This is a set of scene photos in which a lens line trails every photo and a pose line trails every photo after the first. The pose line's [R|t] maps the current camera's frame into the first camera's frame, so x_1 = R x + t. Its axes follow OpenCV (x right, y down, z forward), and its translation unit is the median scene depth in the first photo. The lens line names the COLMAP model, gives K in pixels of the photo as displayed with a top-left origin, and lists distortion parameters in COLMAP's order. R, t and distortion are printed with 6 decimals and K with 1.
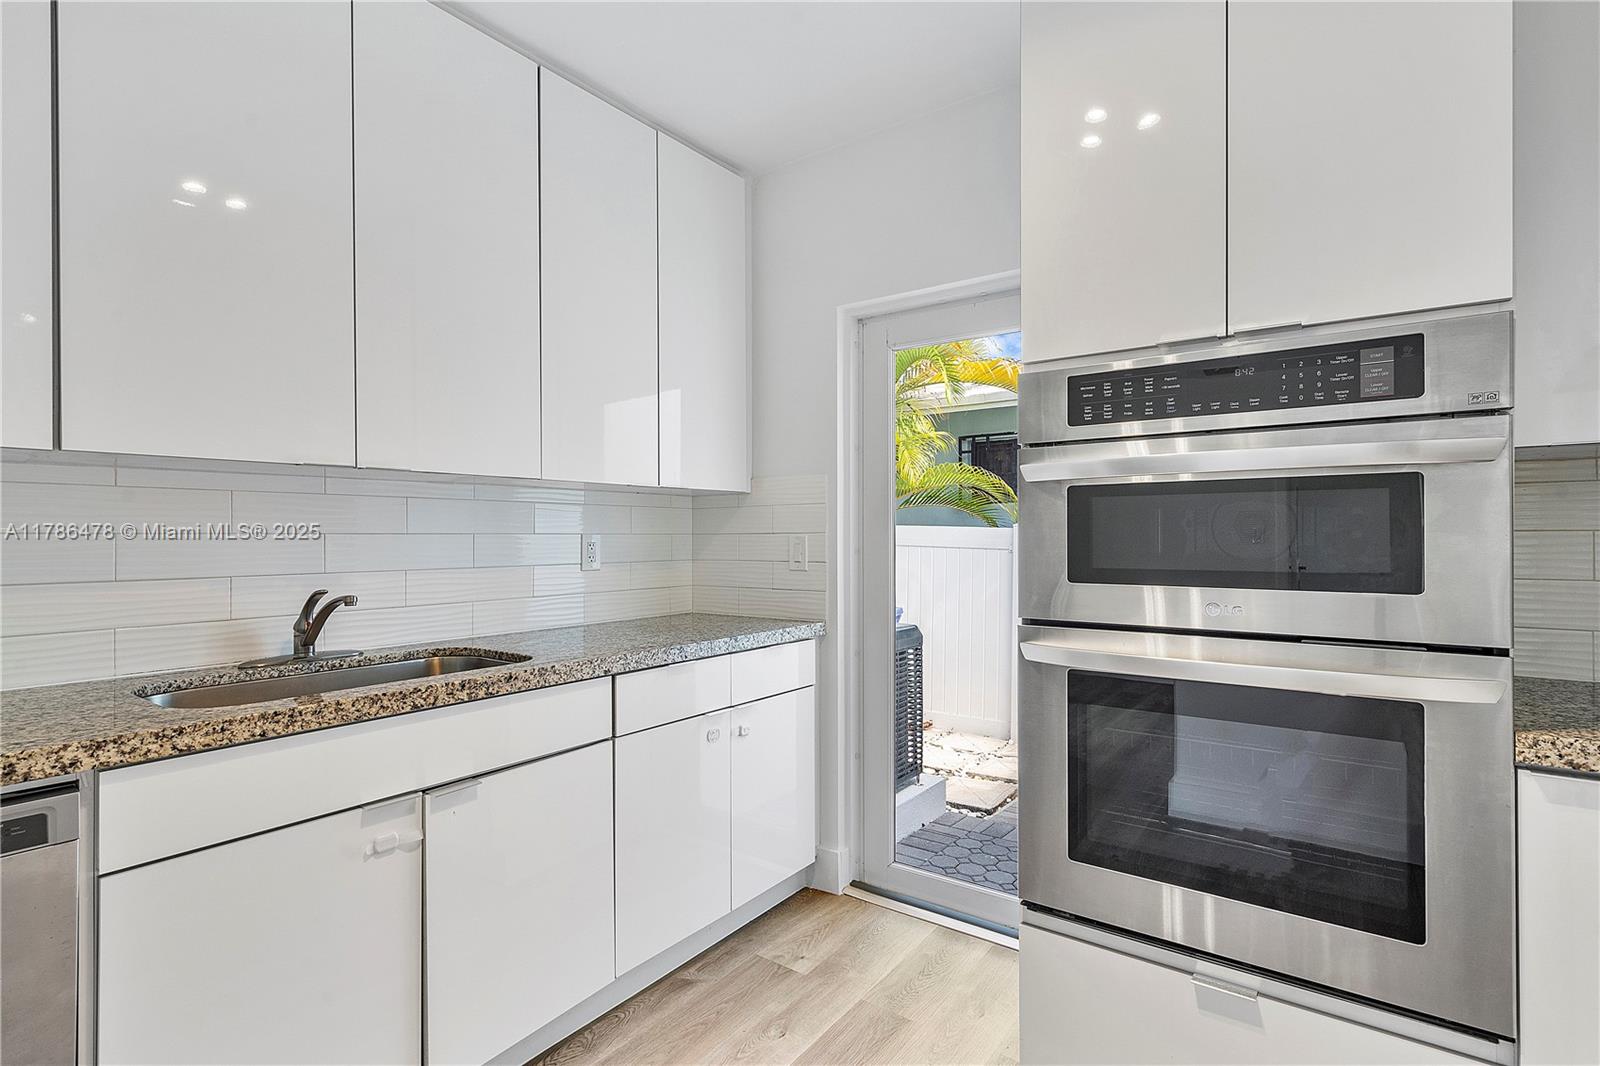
lens RADIAL K [[746.1, 0, 816.6], [0, 746.1, 535.3], [0, 0, 1]] dist [-0.002206, 0.000073]
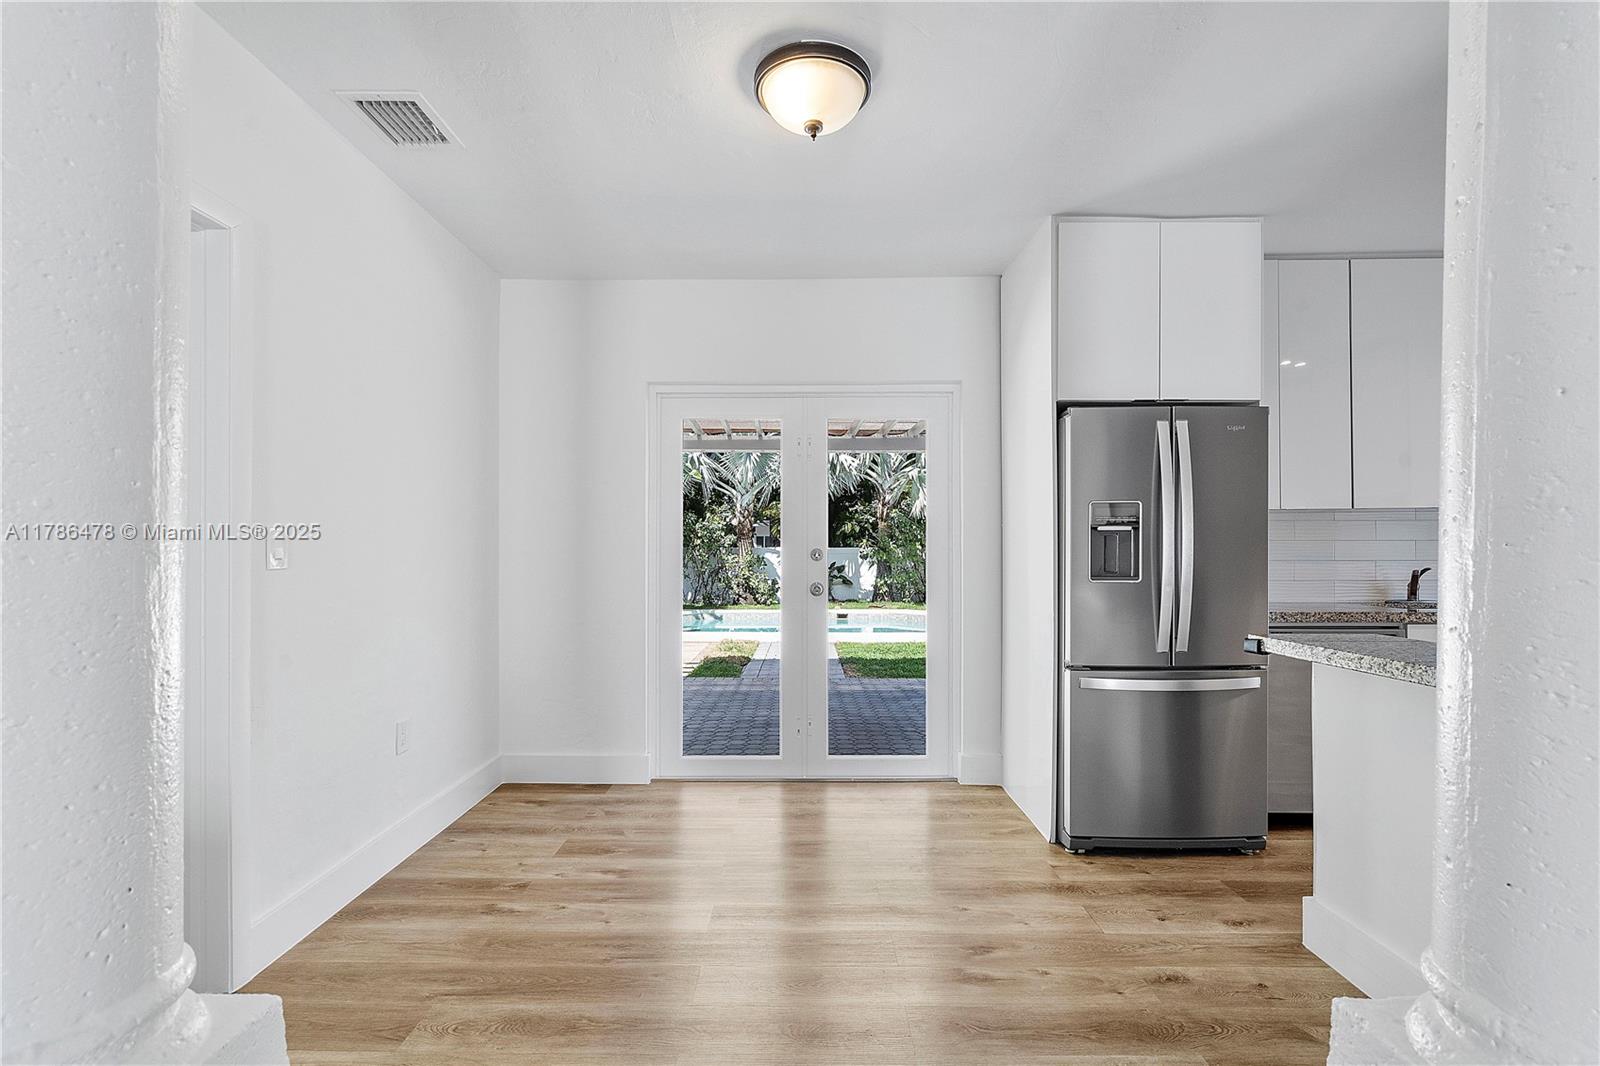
lens RADIAL K [[738.3, 0, 795.5], [0, 738.3, 552.2], [0, 0, 1]] dist [-0.000233, 0.000350]
pose [[0.589791, 0.005308, -0.807538, -0.059264], [-0.001340, 0.999983, 0.005594, 0.027525], [0.807555, -0.002217, 0.589789, -2.055816]]
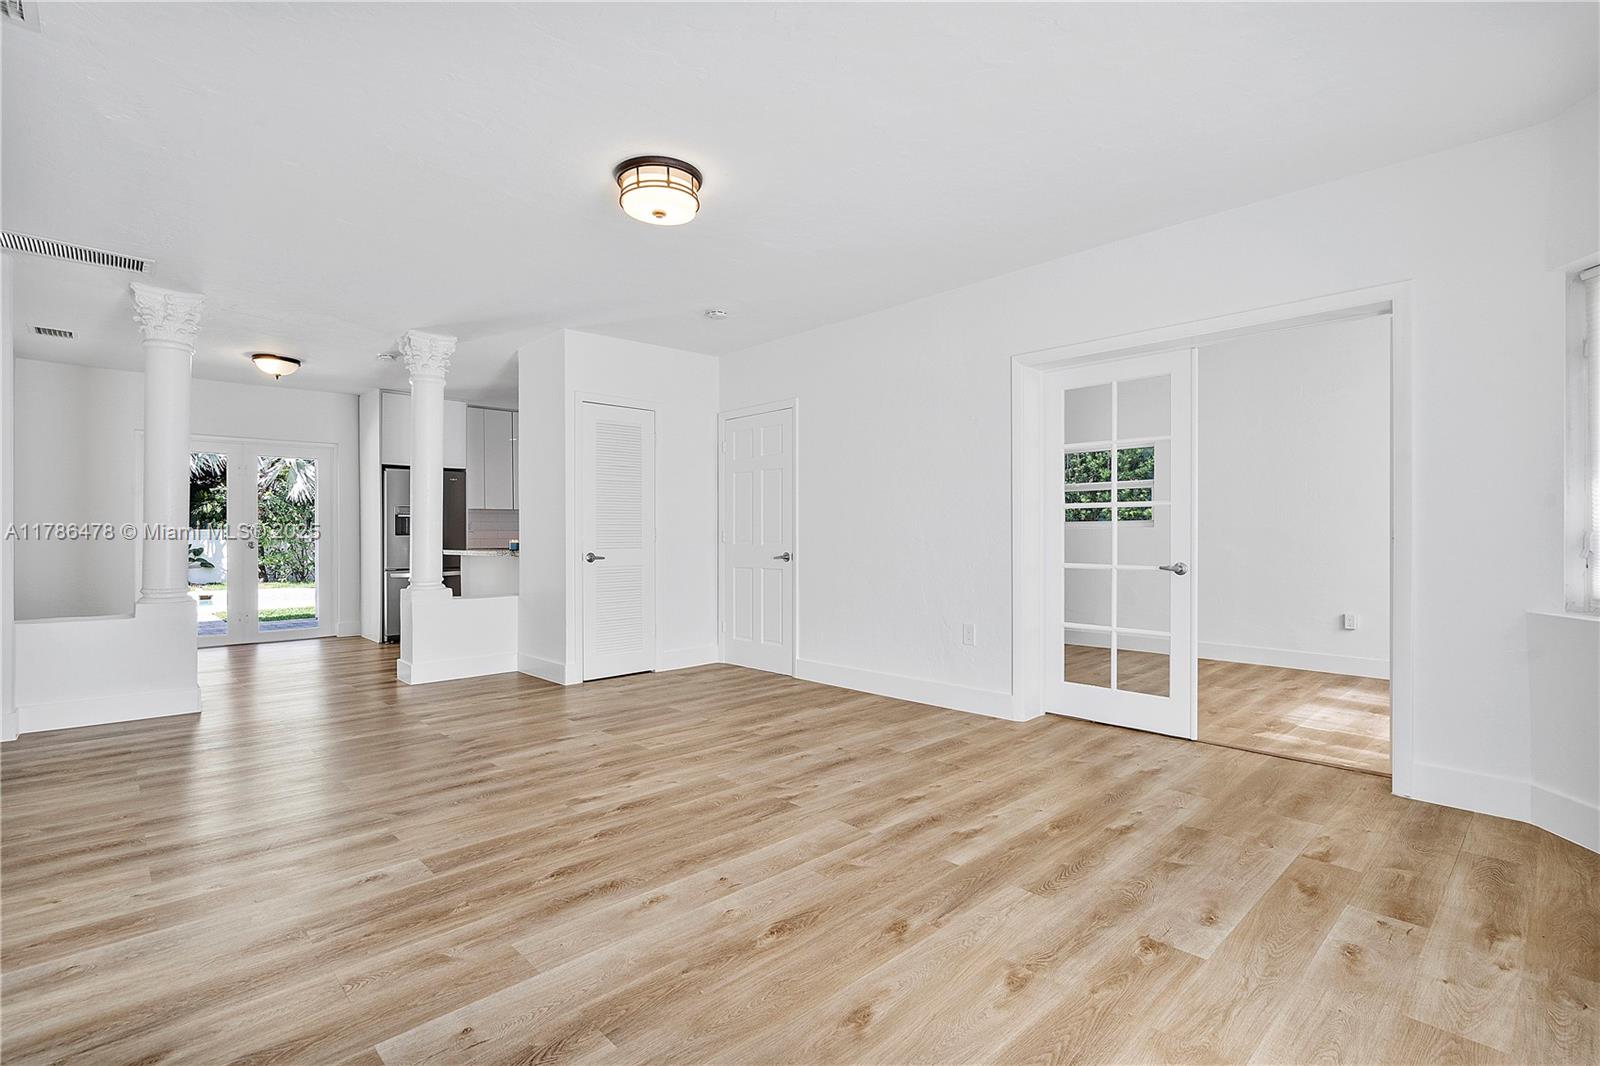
lens RADIAL K [[745.1, 0, 808.6], [0, 745.1, 538.7], [0, 0, 1]] dist [-0.004062, 0.000478]
pose [[0.986833, 0.001322, -0.161736, 2.631788], [-0.000144, 0.999973, 0.007294, 0.102637], [0.161741, -0.007175, 0.986807, -5.044350]]
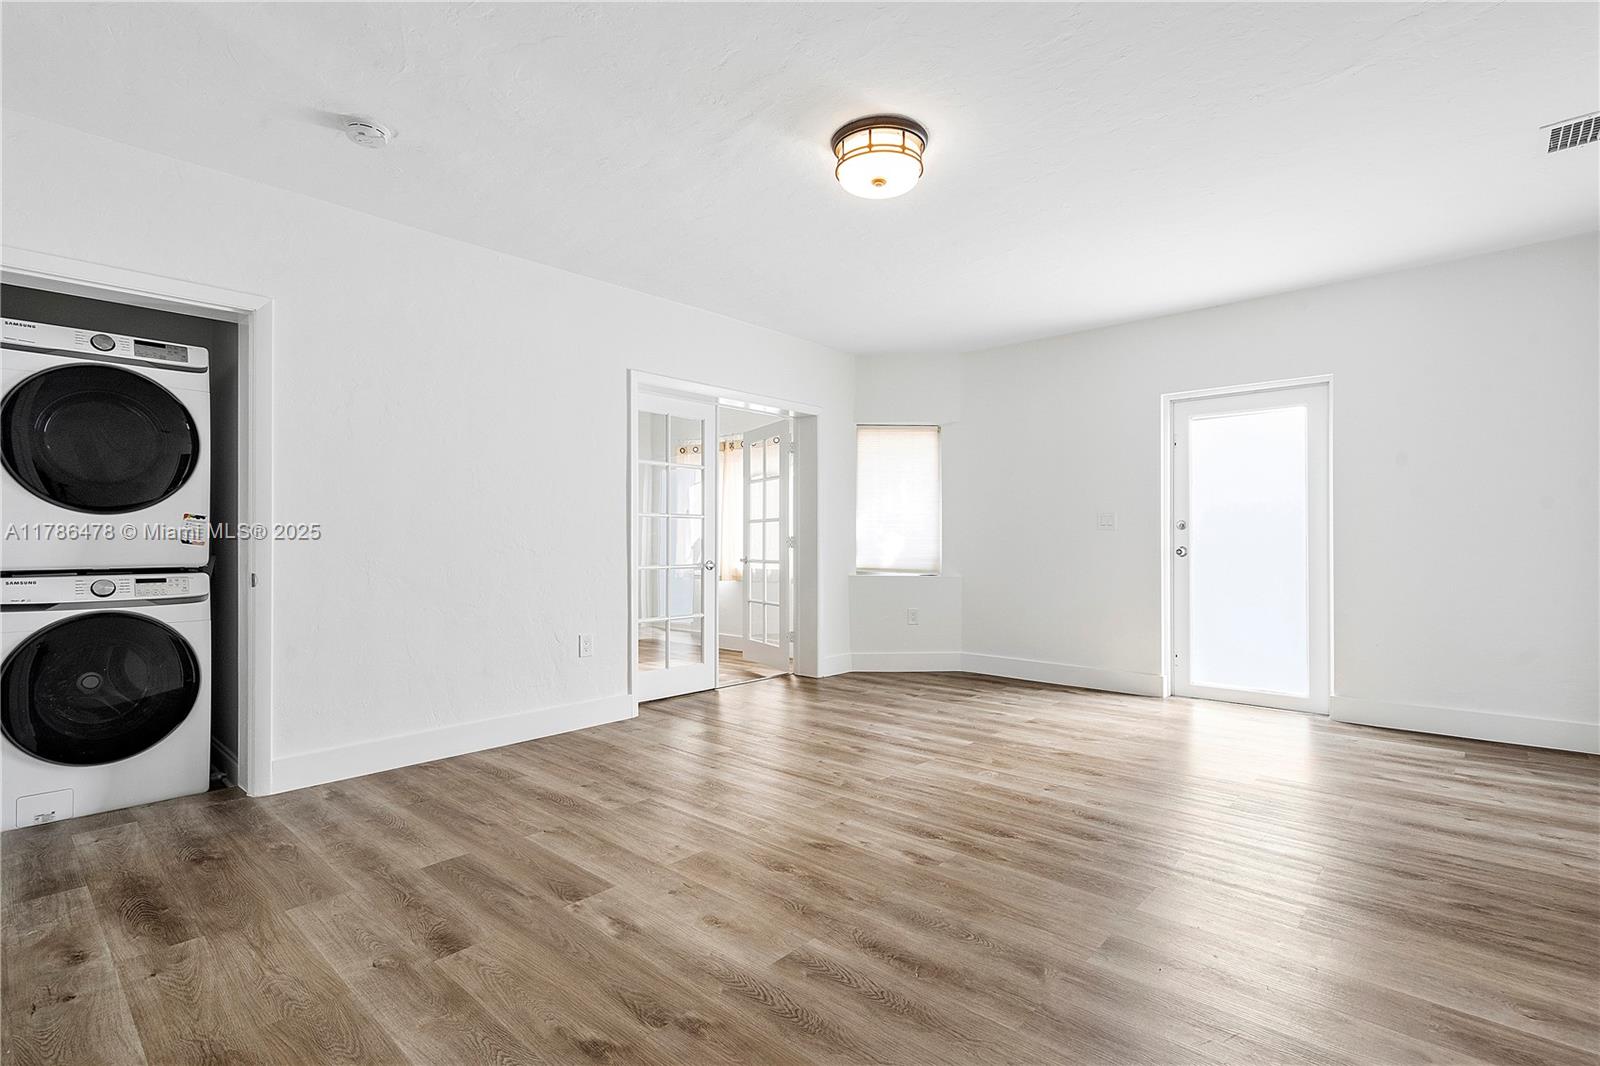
lens RADIAL K [[747.2, 0, 798.8], [0, 747.2, 535.7], [0, 0, 1]] dist [-0.002935, 0.001105]
pose [[0.103177, 0.008314, 0.994628, -0.282725], [0.000574, 0.999964, -0.008418, 0.117250], [-0.994663, 0.001440, 0.103169, -2.847330]]
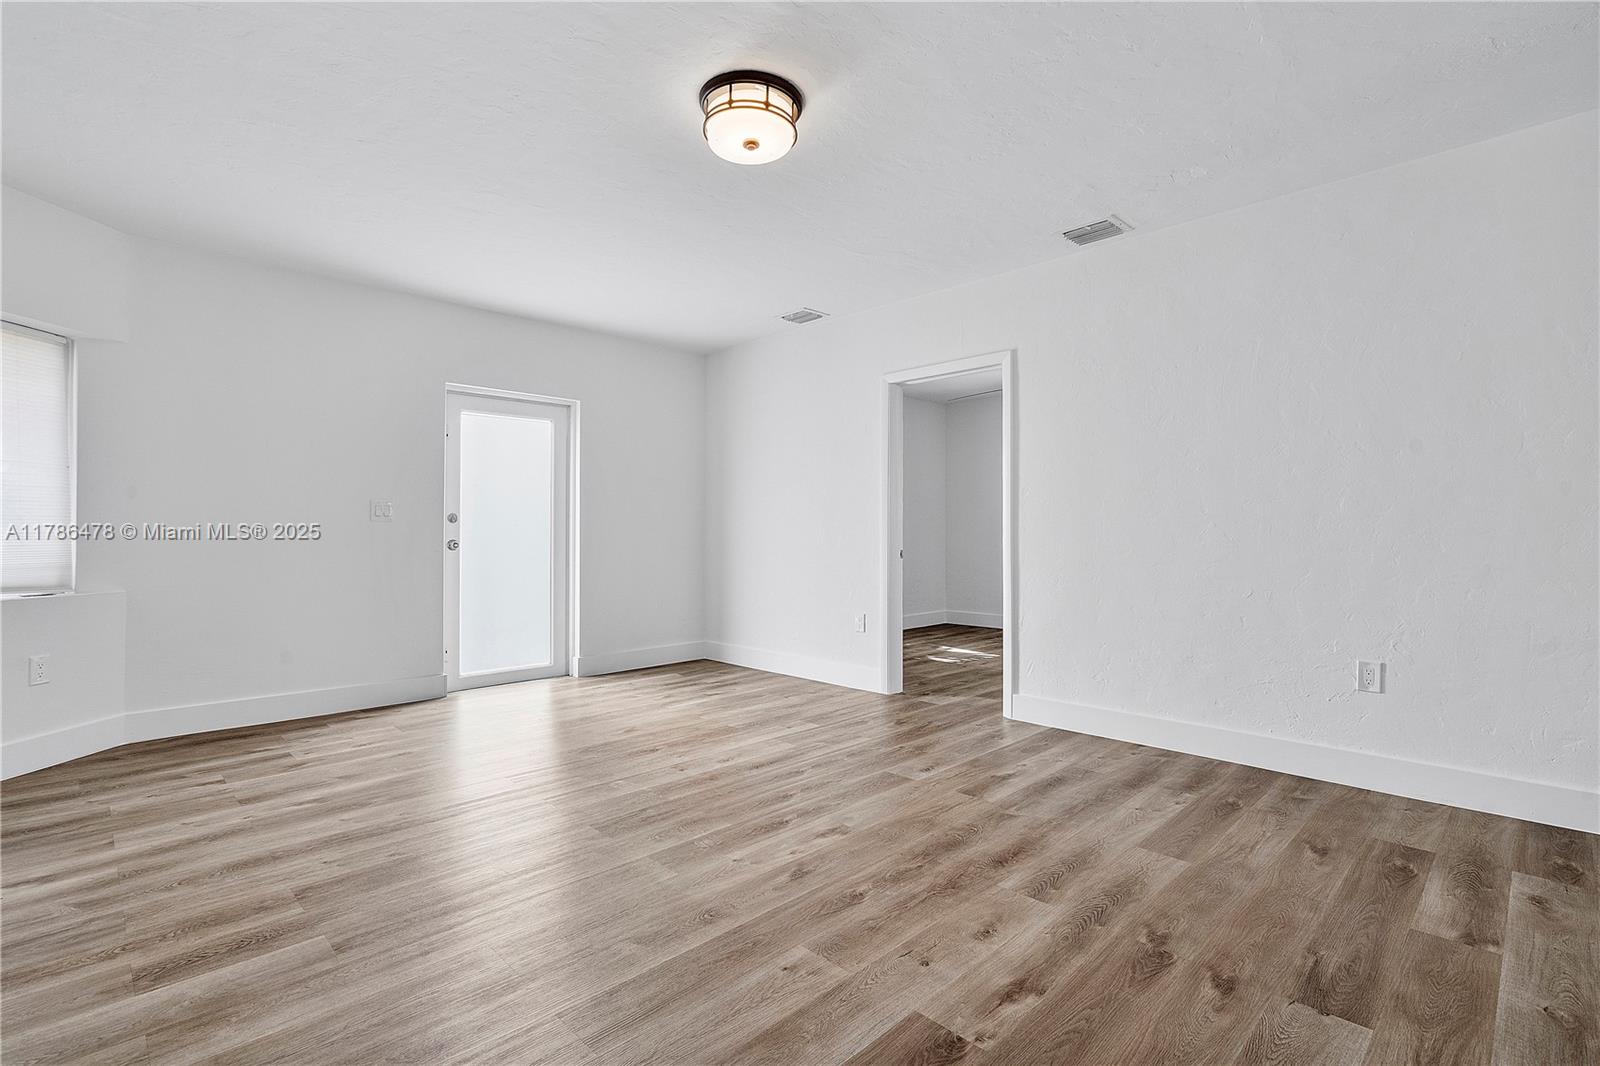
lens RADIAL K [[747.2, 0, 798.8], [0, 747.2, 535.7], [0, 0, 1]] dist [-0.002935, 0.001105]
pose [[-0.987323, 0.003484, 0.158684, 1.379967], [0.003826, 0.999991, 0.001845, 0.122058], [-0.158676, 0.002429, -0.987328, -1.004542]]
